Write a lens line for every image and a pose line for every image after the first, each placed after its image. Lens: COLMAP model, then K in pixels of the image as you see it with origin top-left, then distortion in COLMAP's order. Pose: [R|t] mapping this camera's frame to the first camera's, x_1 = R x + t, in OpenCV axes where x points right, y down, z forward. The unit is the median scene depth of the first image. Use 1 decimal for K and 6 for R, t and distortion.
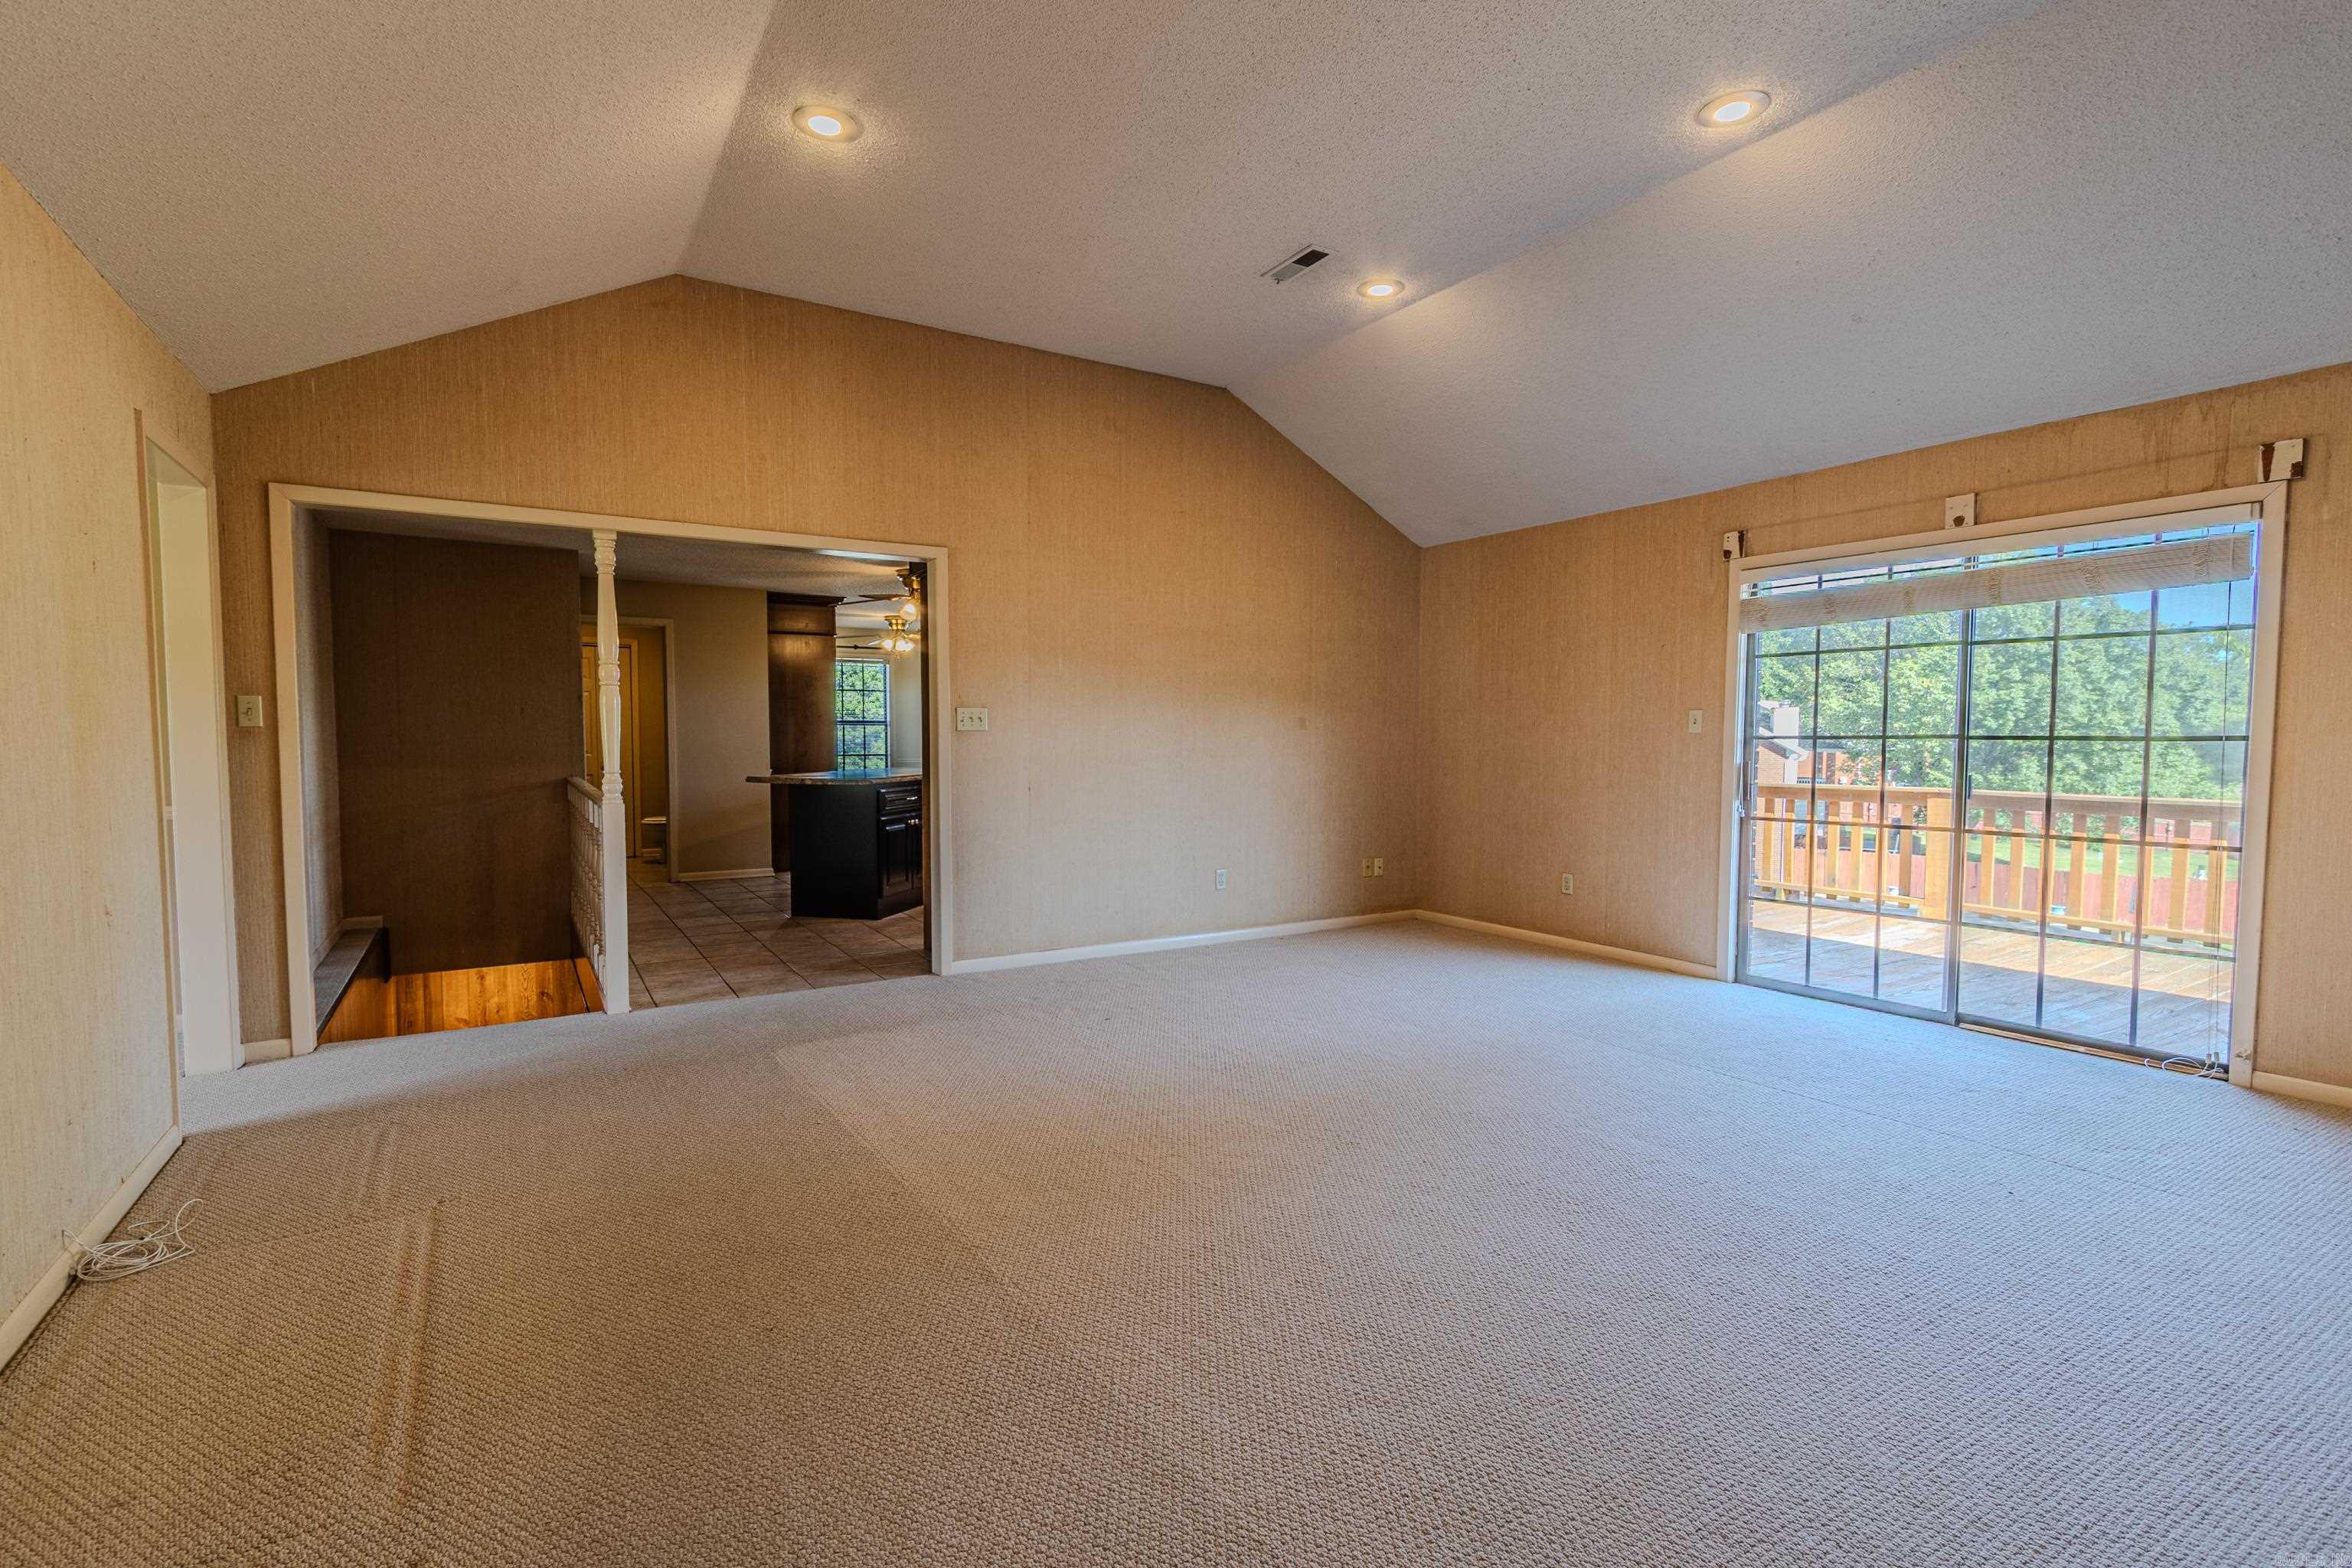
lens RADIAL K [[1093.3, 0, 1156.1], [0, 1093.3, 797.9], [0, 0, 1]] dist [0.003407, 0.000950]
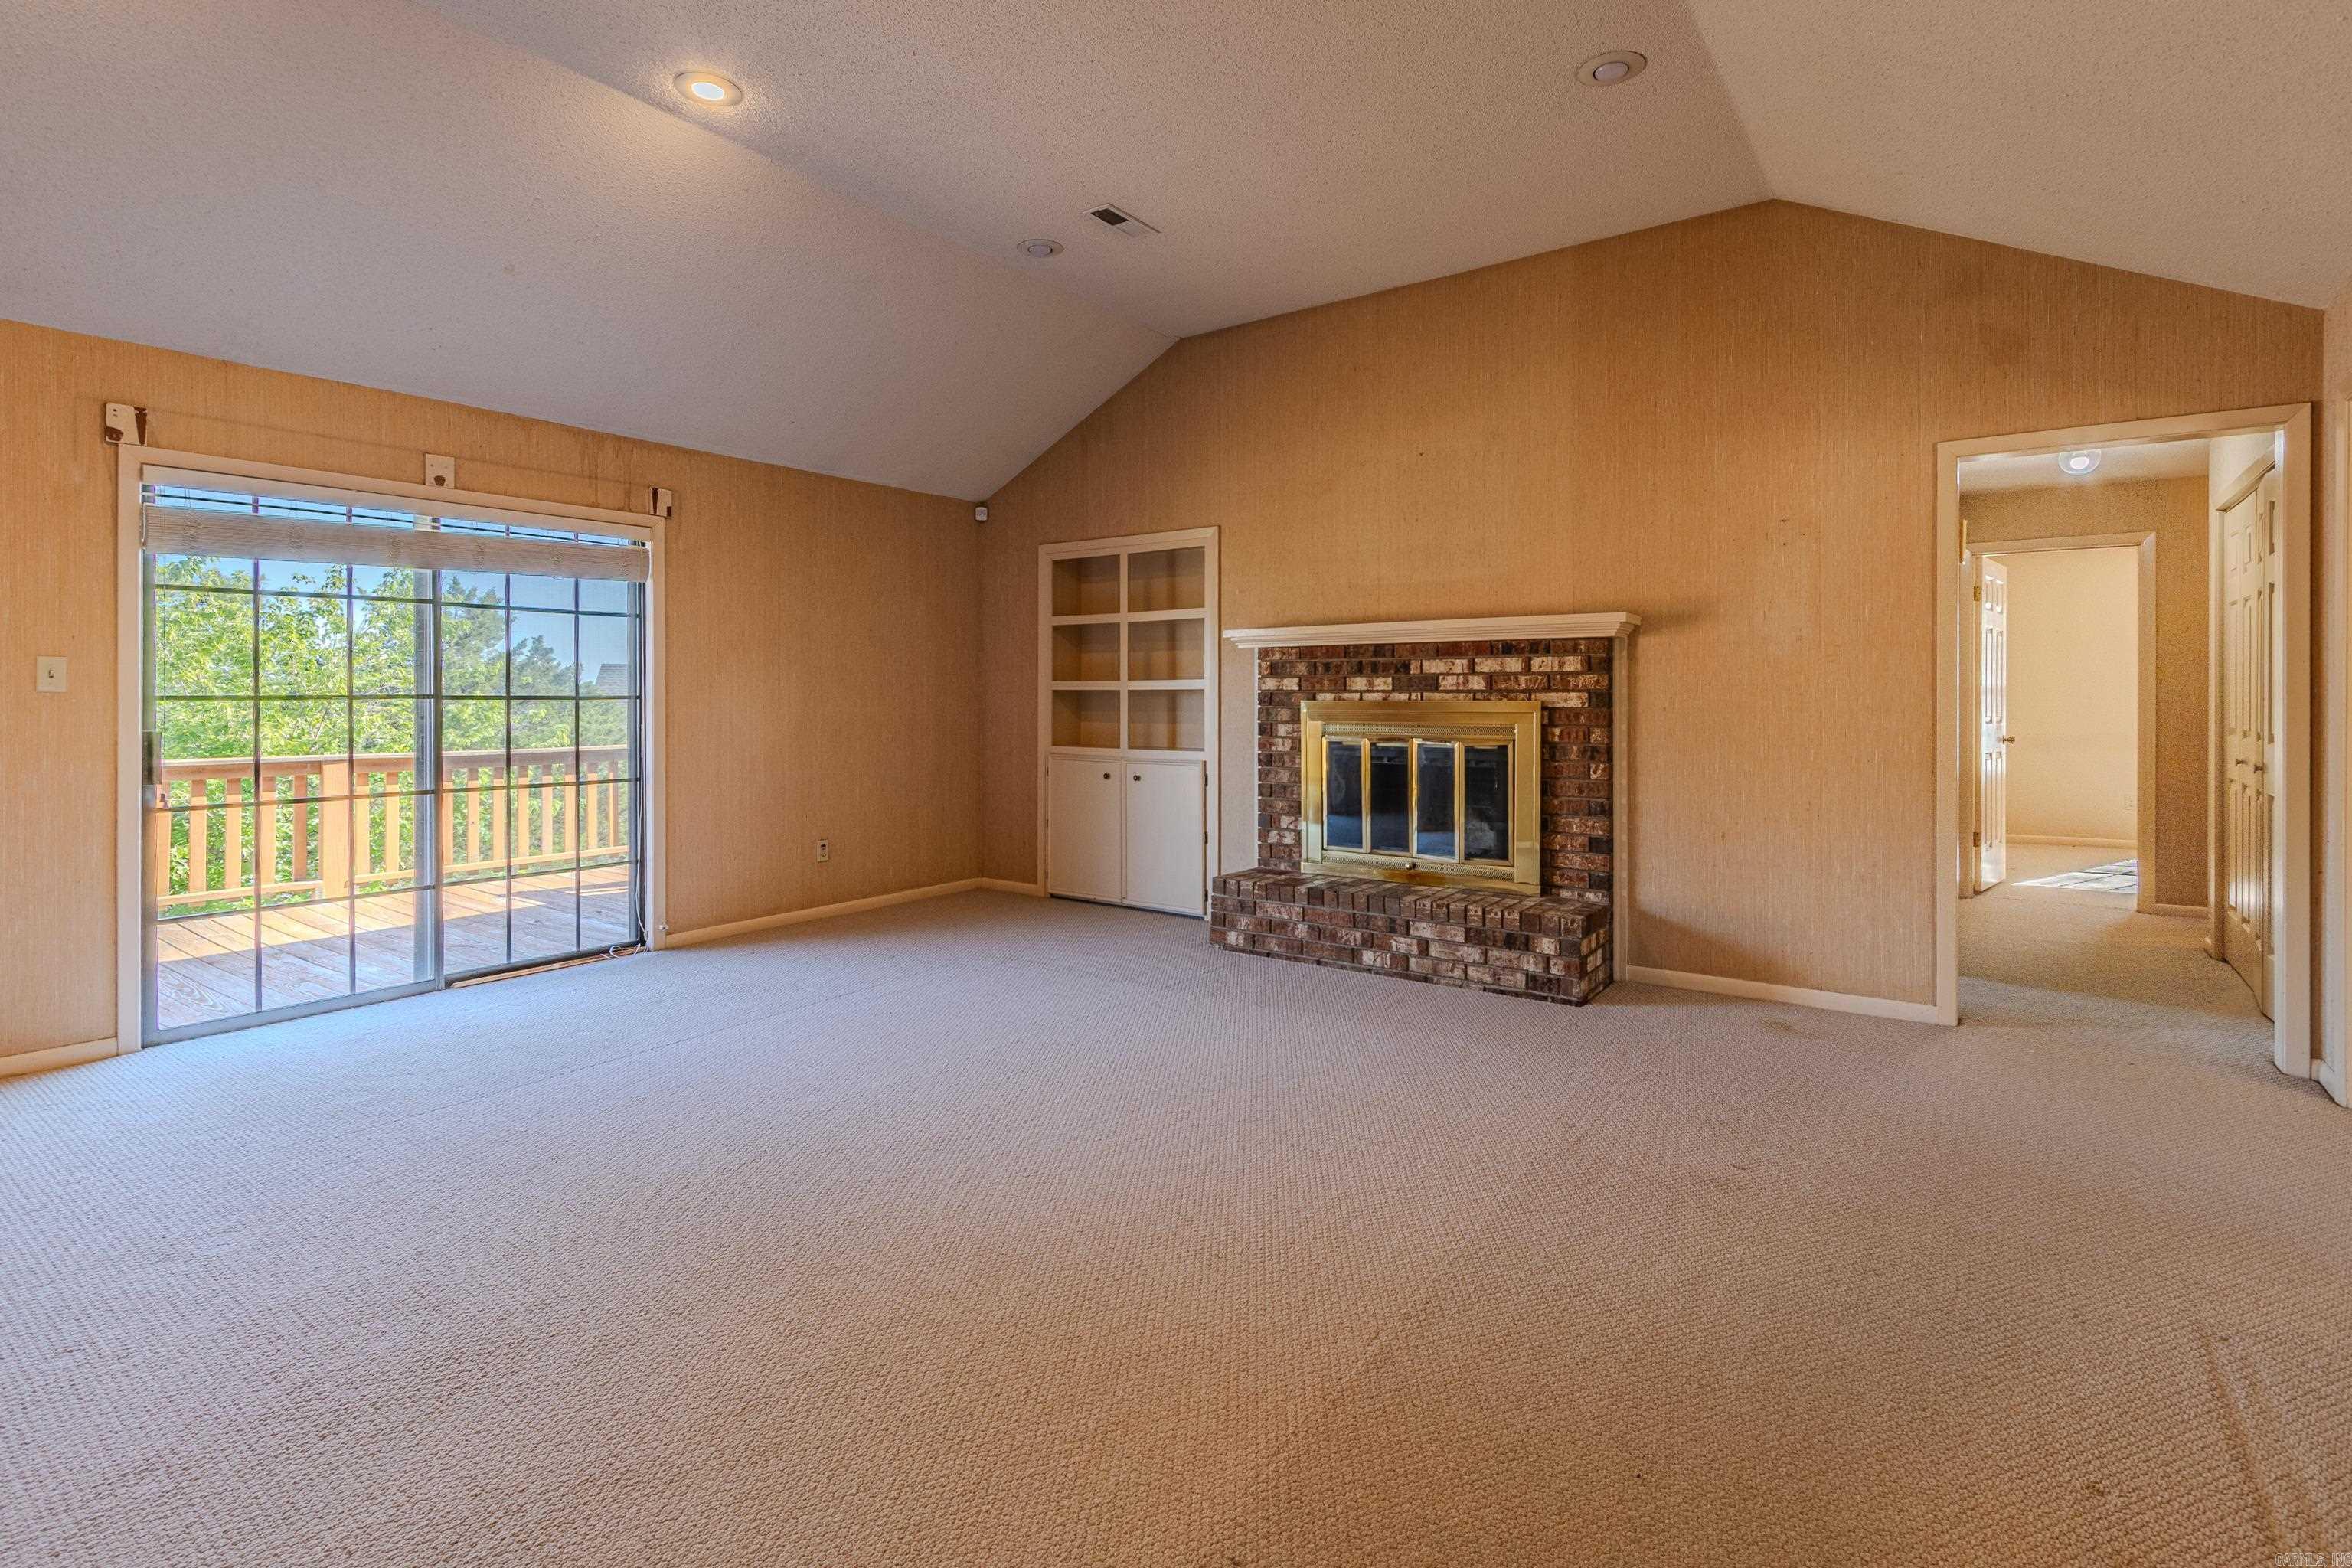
lens RADIAL K [[1093.3, 0, 1213.9], [0, 1093.3, 698.1], [0, 0, 1]] dist [0.003407, 0.000950]
pose [[-0.418266, -0.003209, 0.908319, -0.439157], [0.054073, 0.998132, 0.028426, -0.042287], [-0.906714, 0.061005, -0.417311, 0.739569]]
